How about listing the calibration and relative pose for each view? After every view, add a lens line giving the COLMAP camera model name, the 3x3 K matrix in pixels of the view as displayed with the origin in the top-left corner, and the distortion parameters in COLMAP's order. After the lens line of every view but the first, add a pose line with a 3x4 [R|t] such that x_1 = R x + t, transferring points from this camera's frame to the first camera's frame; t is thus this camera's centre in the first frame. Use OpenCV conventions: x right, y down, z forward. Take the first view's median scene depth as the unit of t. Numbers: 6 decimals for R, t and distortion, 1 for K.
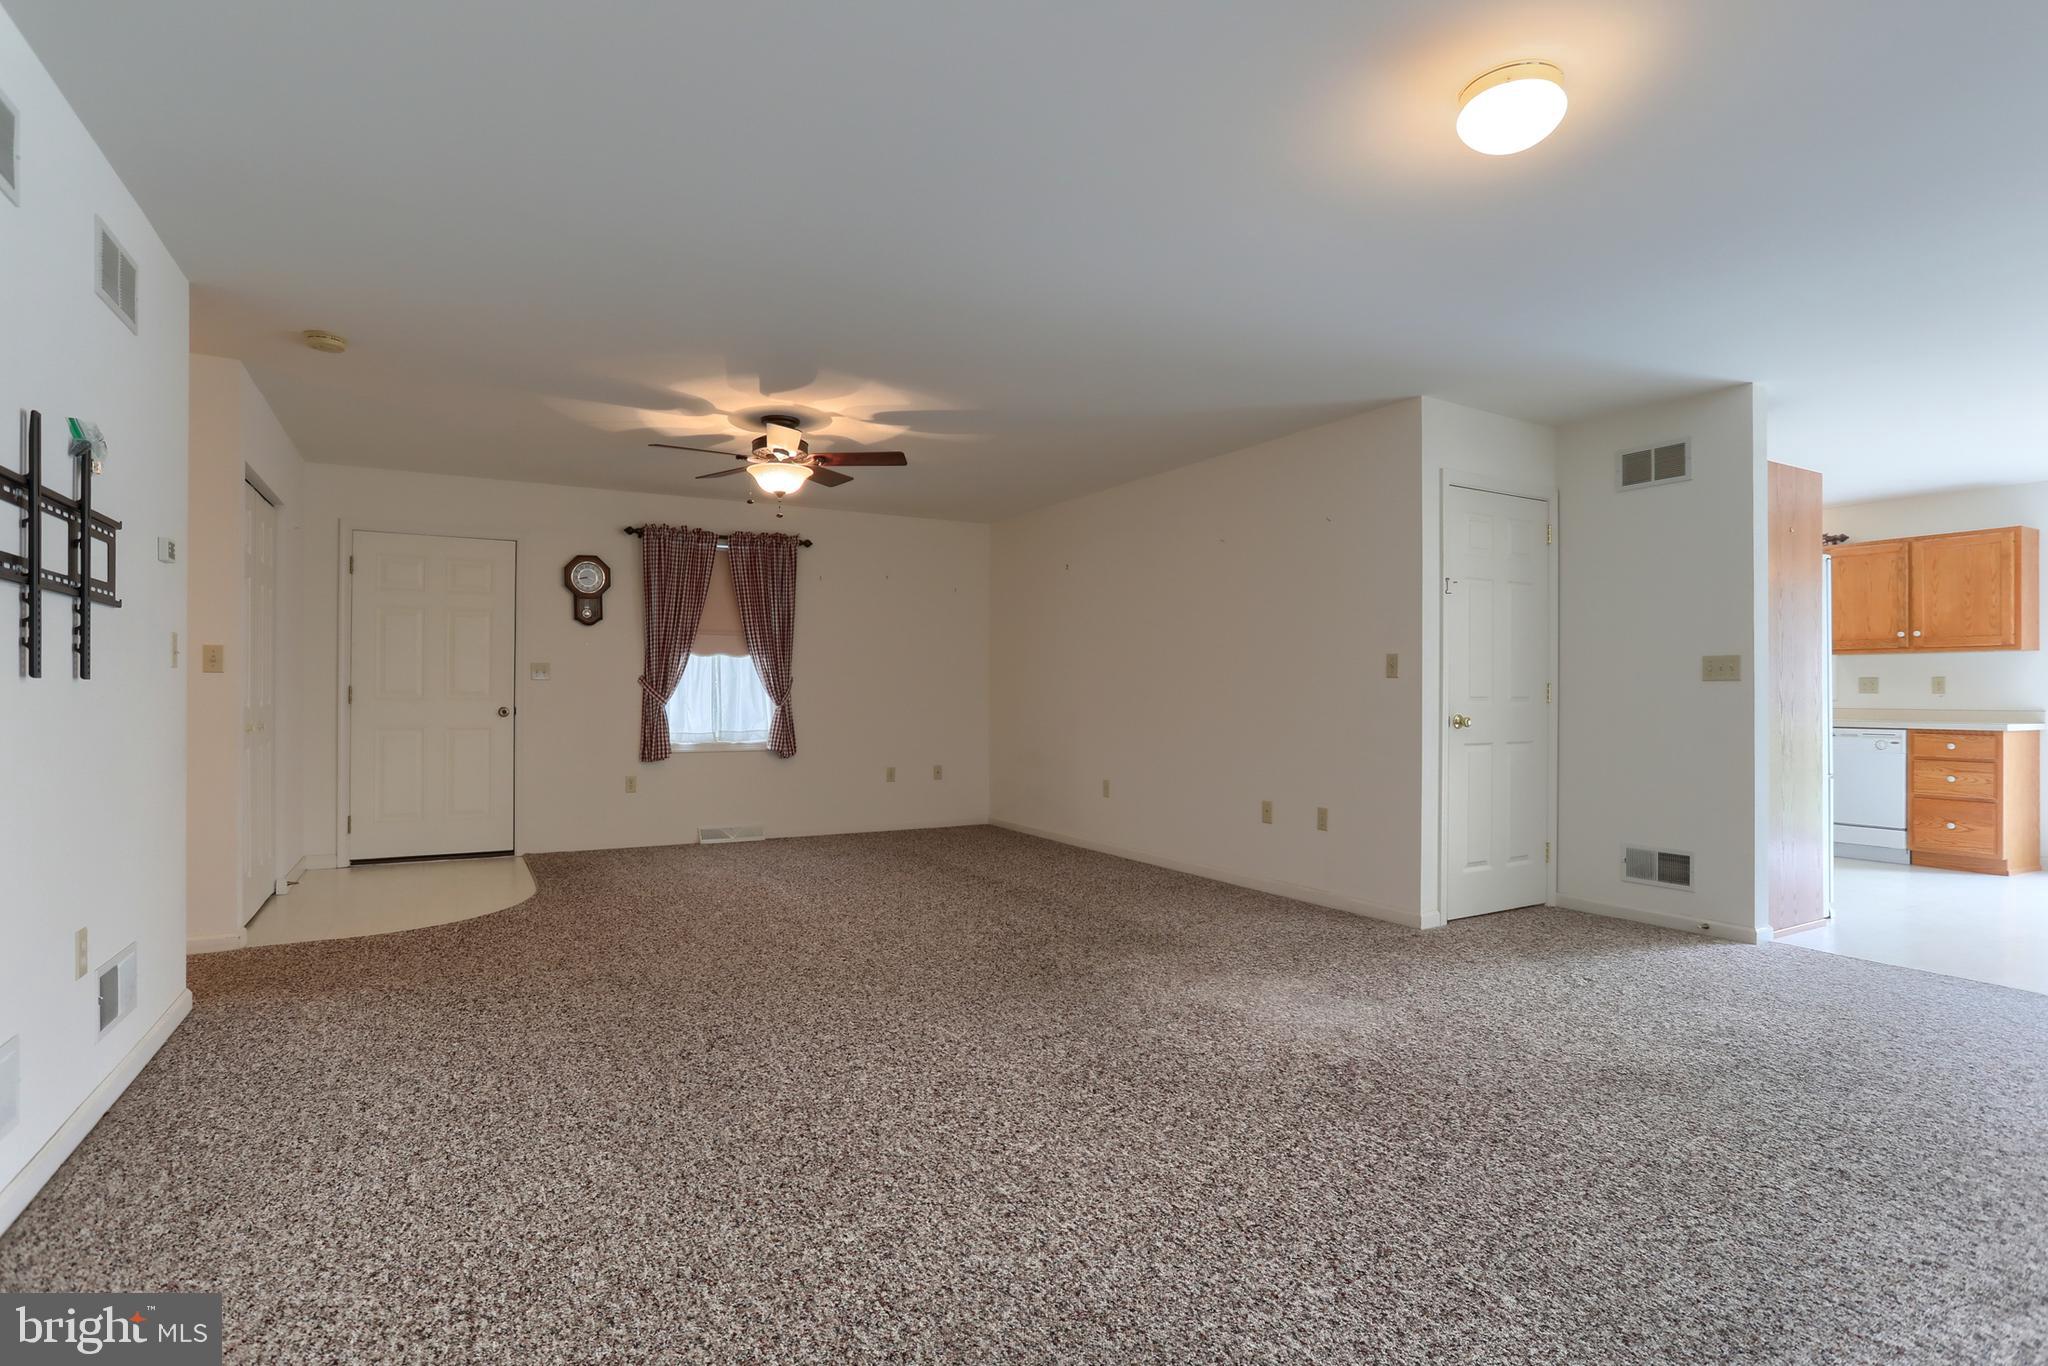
lens RADIAL K [[1019.2, 0, 1032.5], [0, 1019.2, 680.4], [0, 0, 1]] dist [-0.058123, 0.035104]
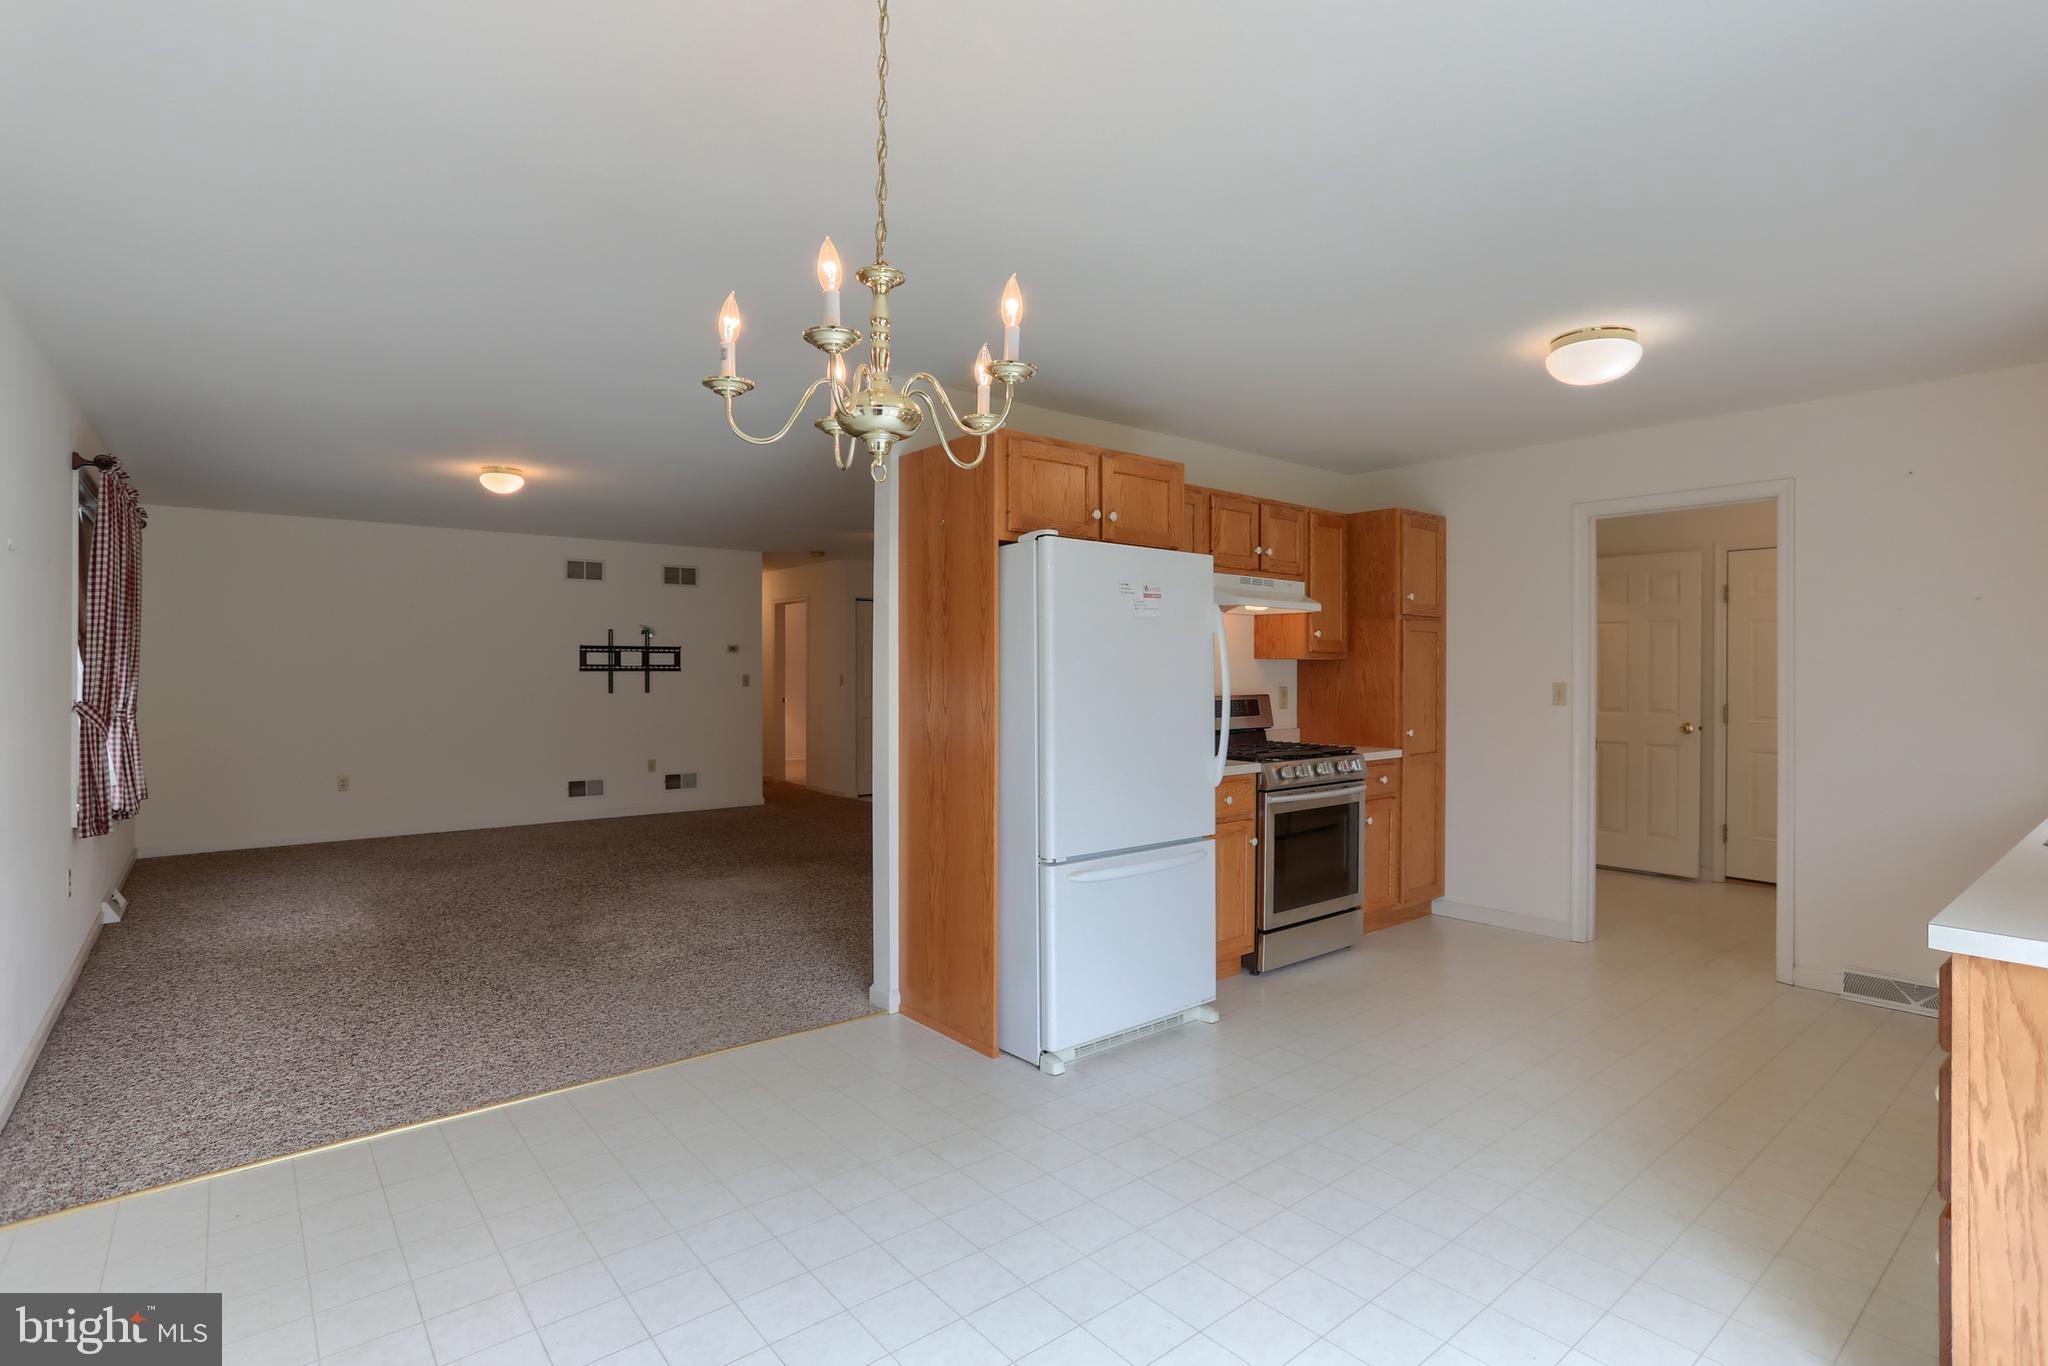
lens RADIAL K [[1010.3, 0, 1024.6], [0, 1010.3, 670.7], [0, 0, 1]] dist [-0.062314, 0.031864]
pose [[0.158049, -0.002859, -0.987427, 1.622770], [0.010903, 0.999940, -0.001150, -0.035185], [0.987371, -0.010584, 0.158070, 0.974850]]
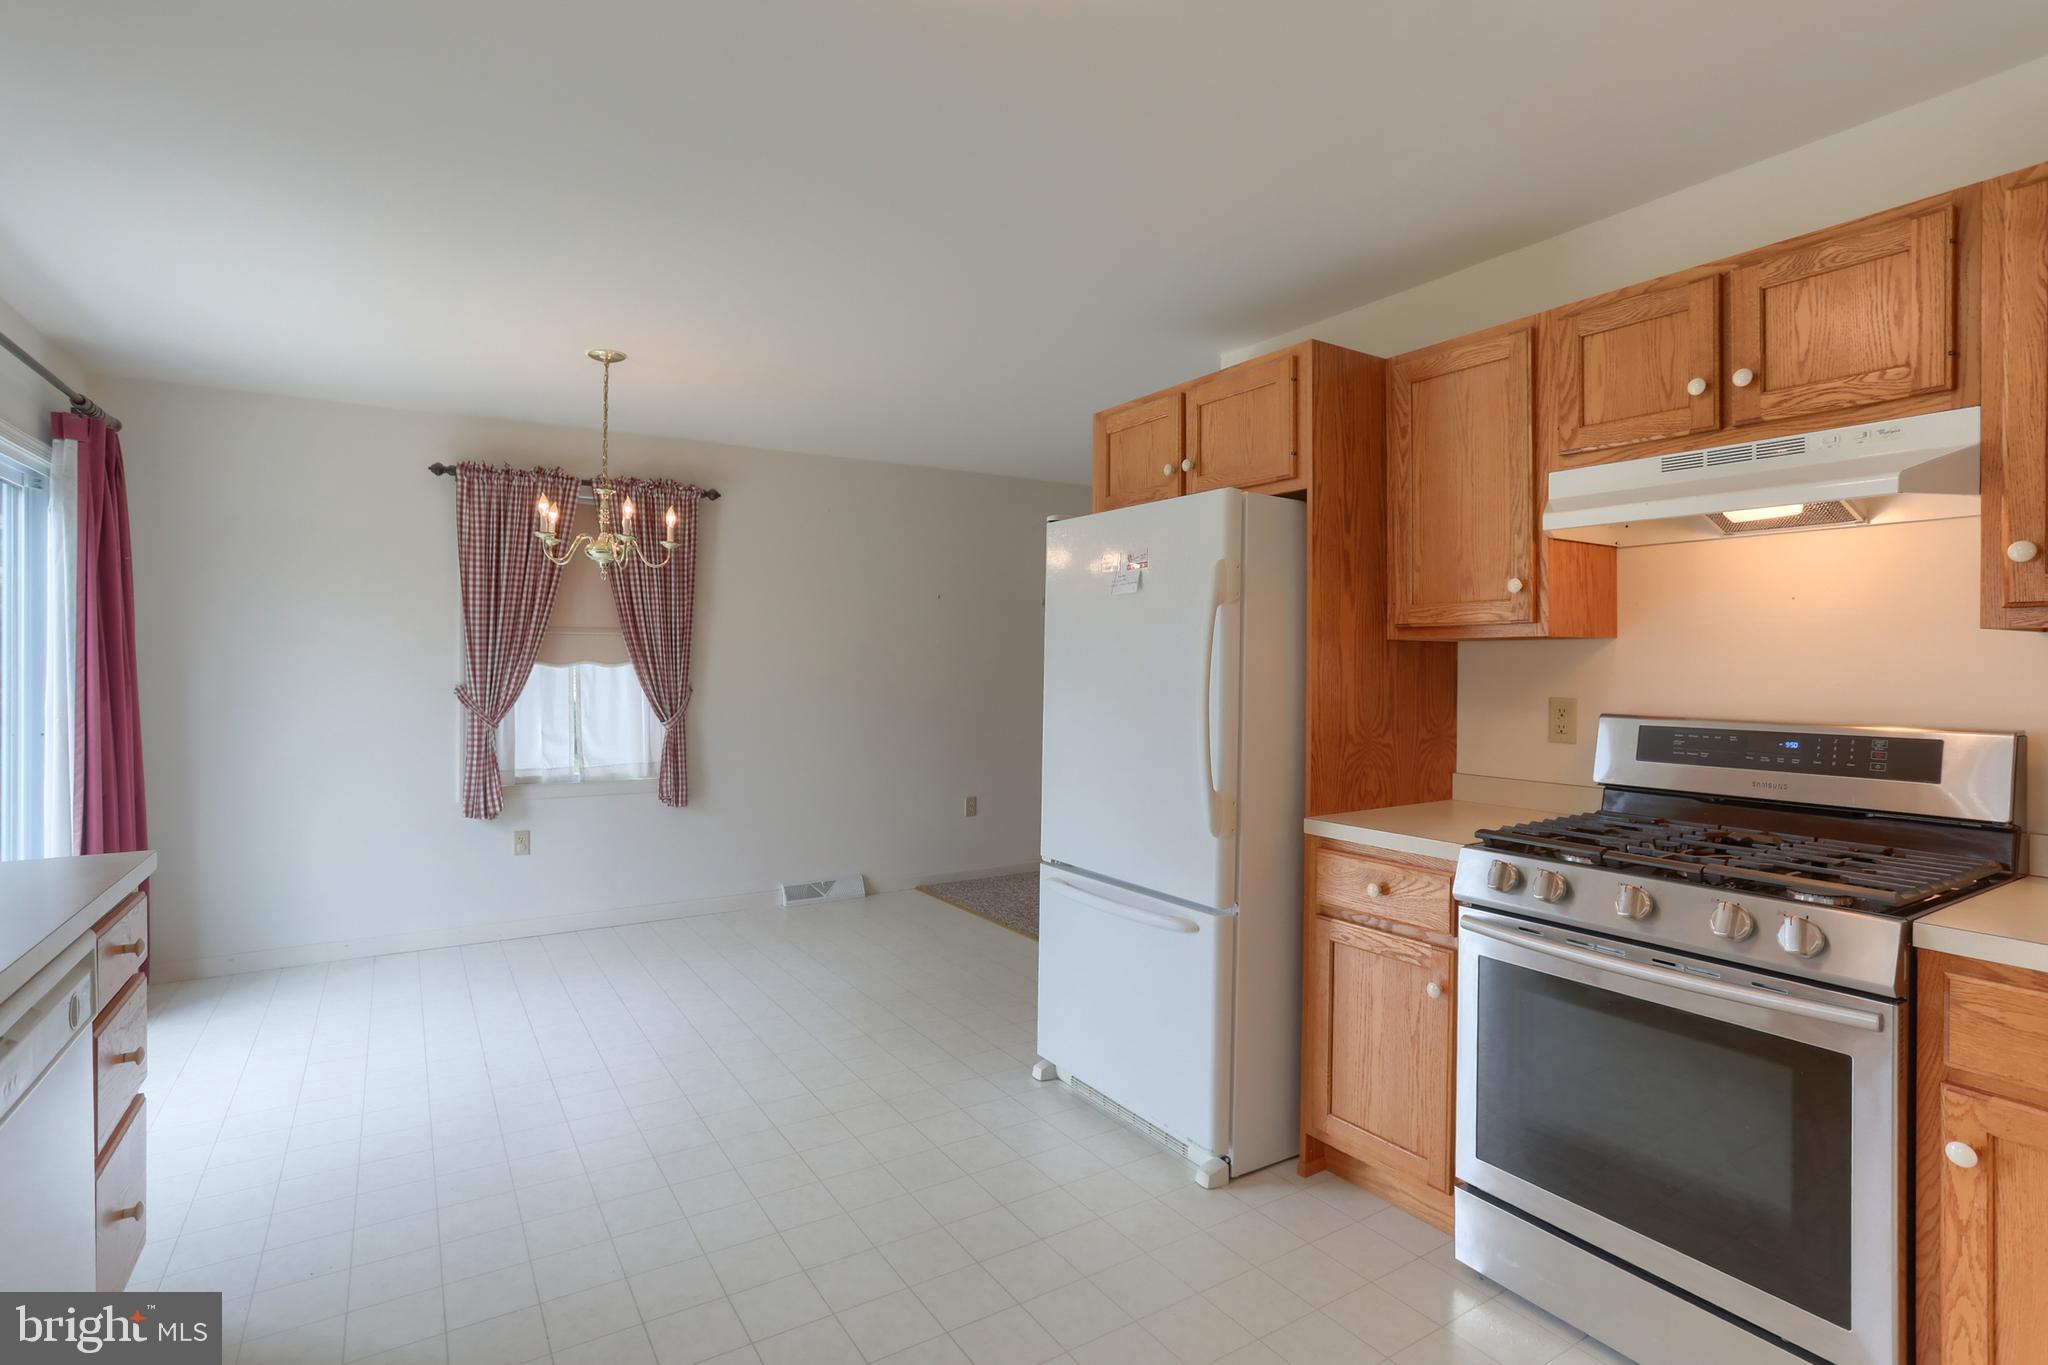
lens RADIAL K [[1010.3, 0, 1024.6], [0, 1010.3, 670.2], [0, 0, 1]] dist [-0.062314, 0.031864]
pose [[-0.999222, -0.006788, -0.038861, 0.933677], [-0.006546, 0.999958, -0.006355, -0.025895], [0.038902, -0.006096, -0.999224, 1.832921]]
